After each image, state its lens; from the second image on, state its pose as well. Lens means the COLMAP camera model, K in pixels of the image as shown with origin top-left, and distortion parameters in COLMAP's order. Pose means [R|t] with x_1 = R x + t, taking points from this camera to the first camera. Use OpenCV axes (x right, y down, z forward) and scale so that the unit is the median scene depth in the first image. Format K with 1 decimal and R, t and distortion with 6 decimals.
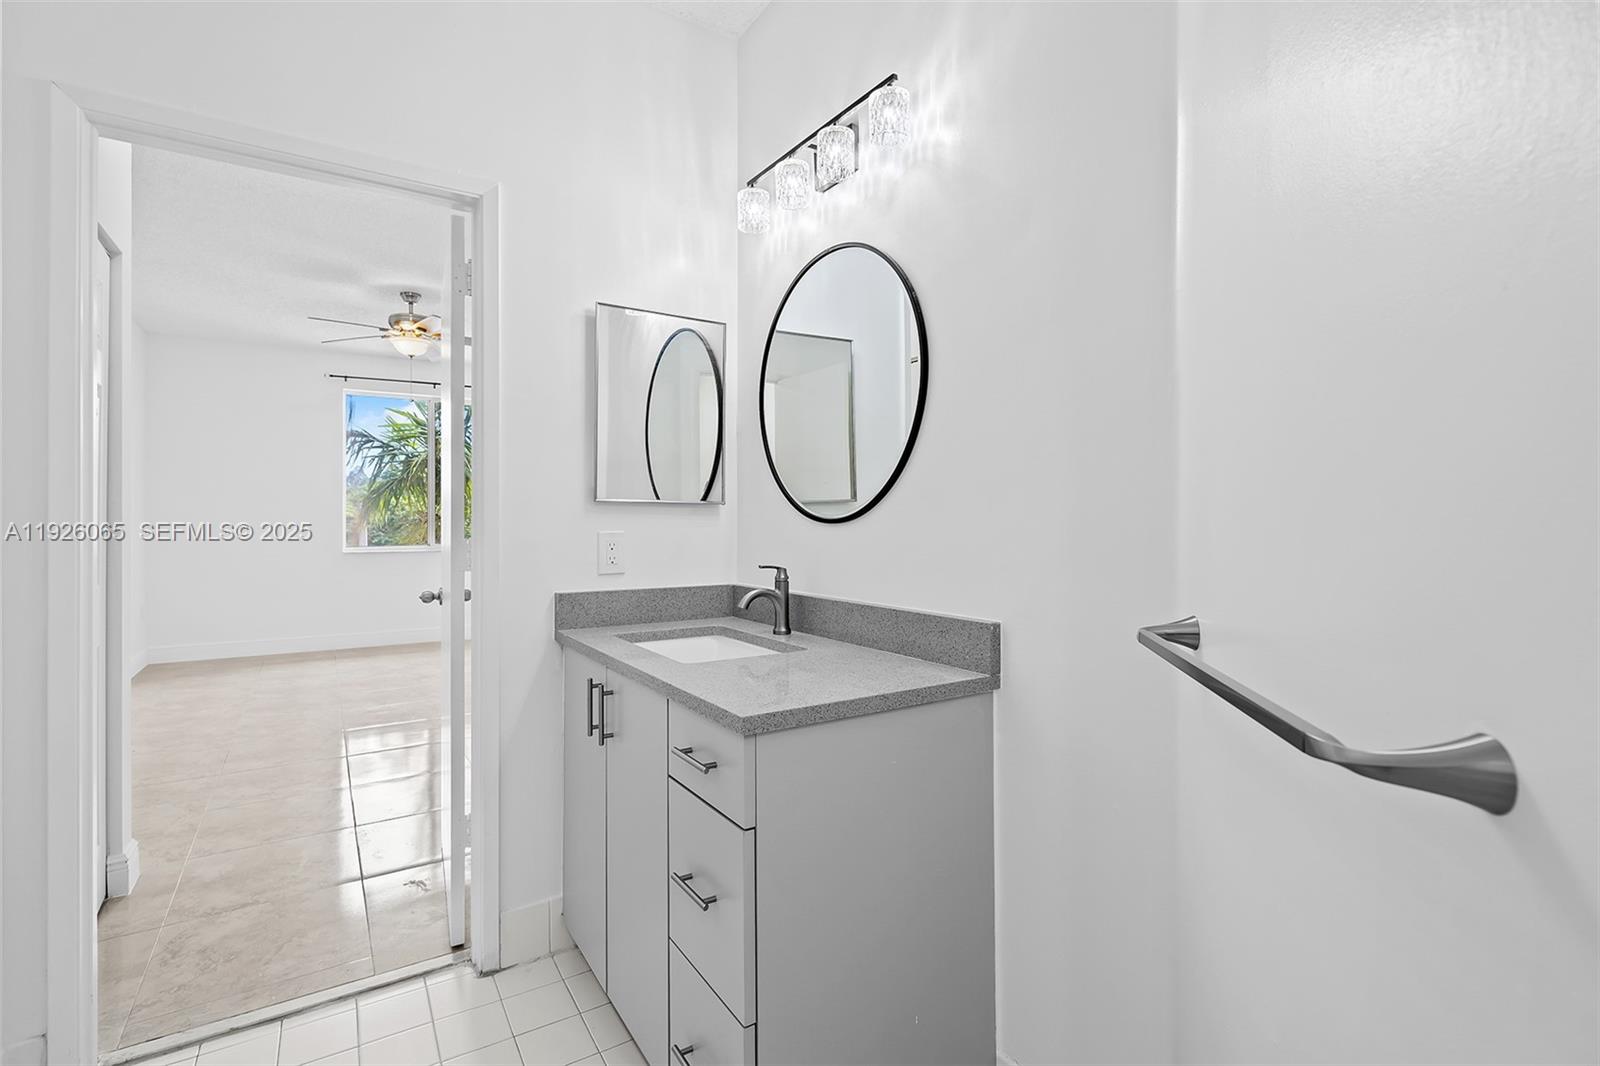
lens RADIAL K [[722.2, 0, 797.5], [0, 722.2, 530.3], [0, 0, 1]] dist [-0.005205, 0.000741]
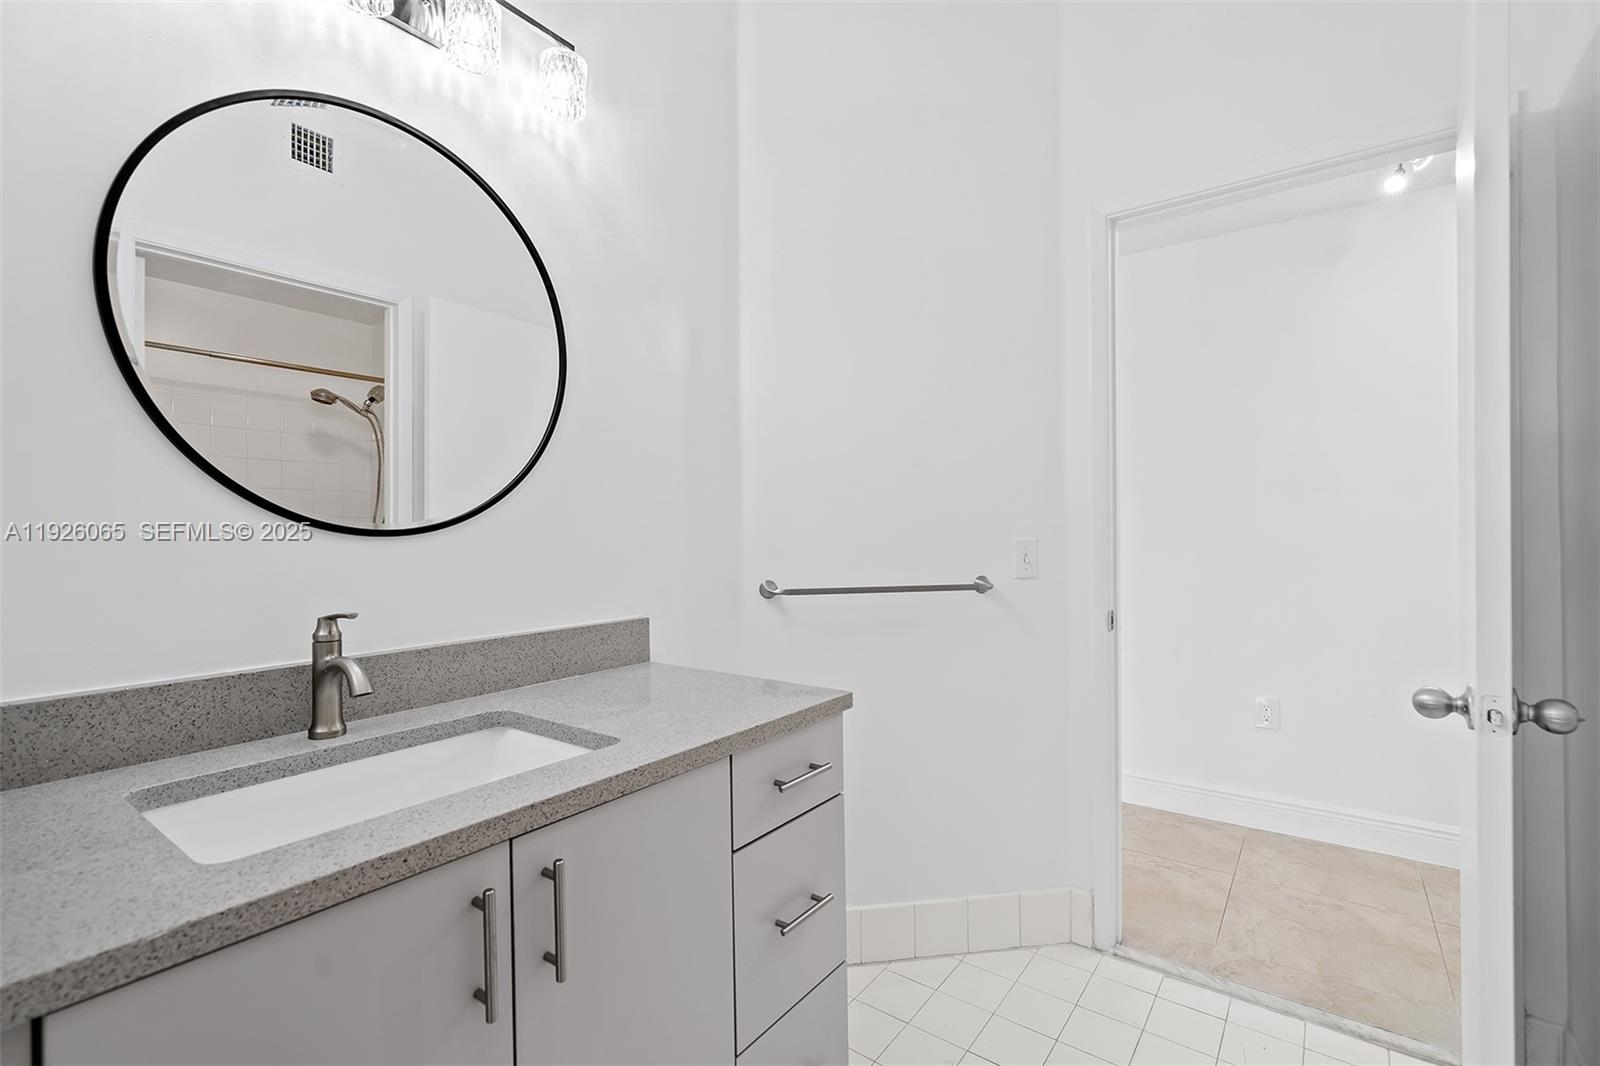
lens RADIAL K [[717.2, 0, 800.0], [0, 717.2, 533.0], [0, 0, 1]] dist [0.031636, 0.000257]
pose [[-0.338805, 0.000767, 0.940856, -0.854770], [0.018907, 0.999803, 0.005993, -0.010677], [-0.940667, 0.019819, -0.338753, 1.075393]]
